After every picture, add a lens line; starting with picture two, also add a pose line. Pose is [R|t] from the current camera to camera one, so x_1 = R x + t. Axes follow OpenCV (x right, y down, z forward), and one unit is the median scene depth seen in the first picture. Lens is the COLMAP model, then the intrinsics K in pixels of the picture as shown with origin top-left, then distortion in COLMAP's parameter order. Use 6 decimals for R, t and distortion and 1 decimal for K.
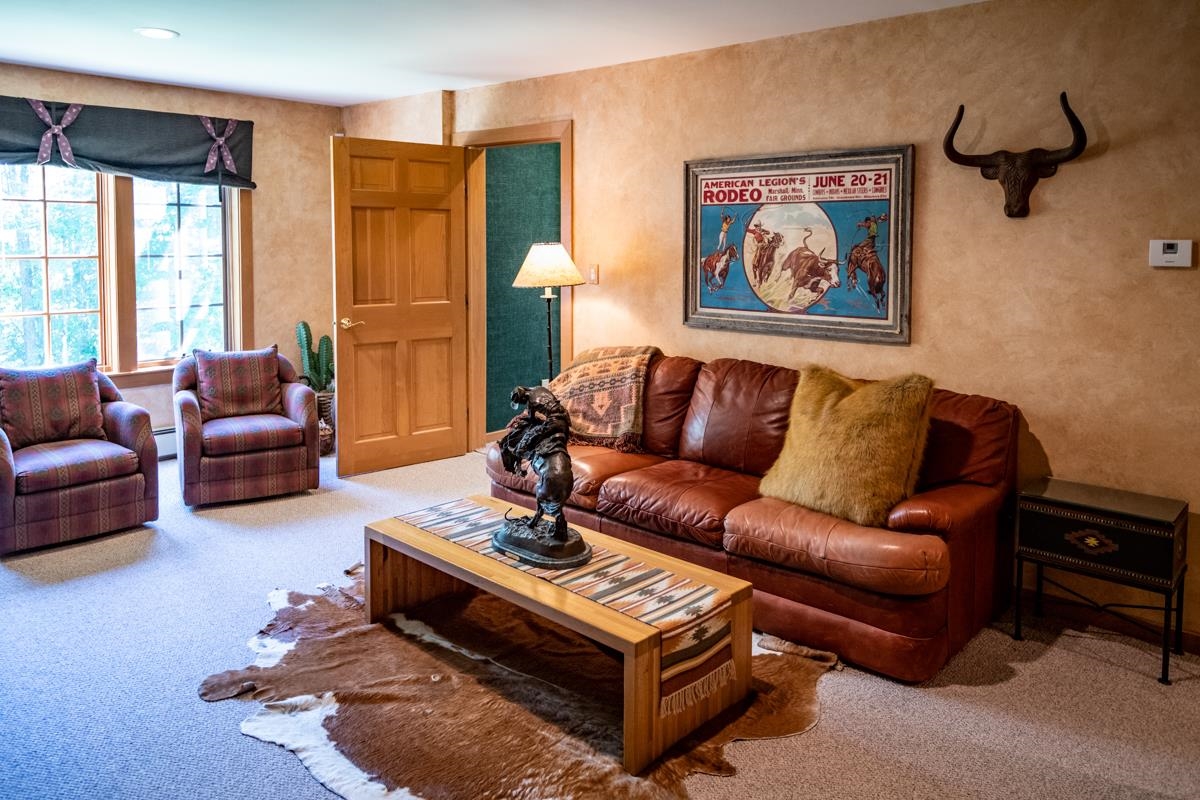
lens RADIAL K [[861.1, 0, 603.7], [0, 861.1, 290.9], [0, 0, 1]] dist [0.018145, -0.005812]
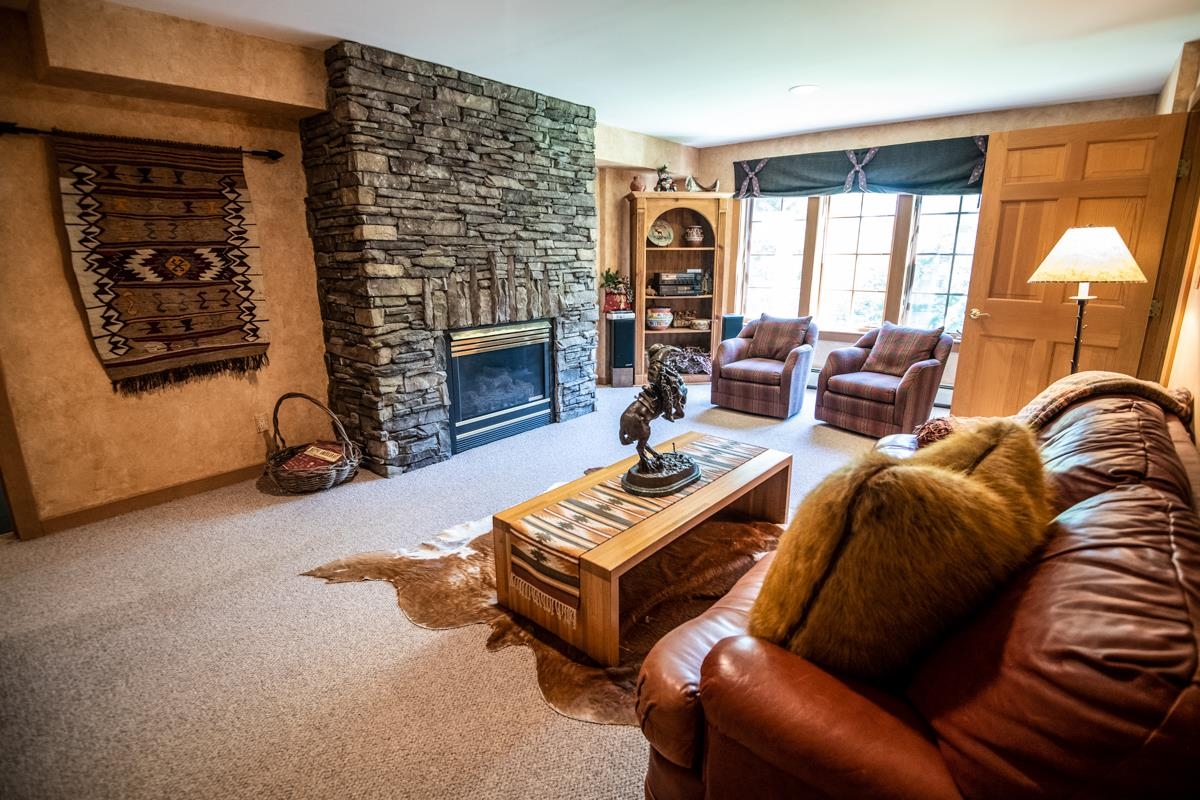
lens RADIAL K [[558.3, 0, 599.4], [0, 558.3, 401.1], [0, 0, 1]] dist [-0.030546, -0.006125]
pose [[0.032659, 0.243556, -0.969337, 0.432580], [-0.054028, 0.968866, 0.241618, 0.002990], [0.998005, 0.044481, 0.044801, 0.563662]]
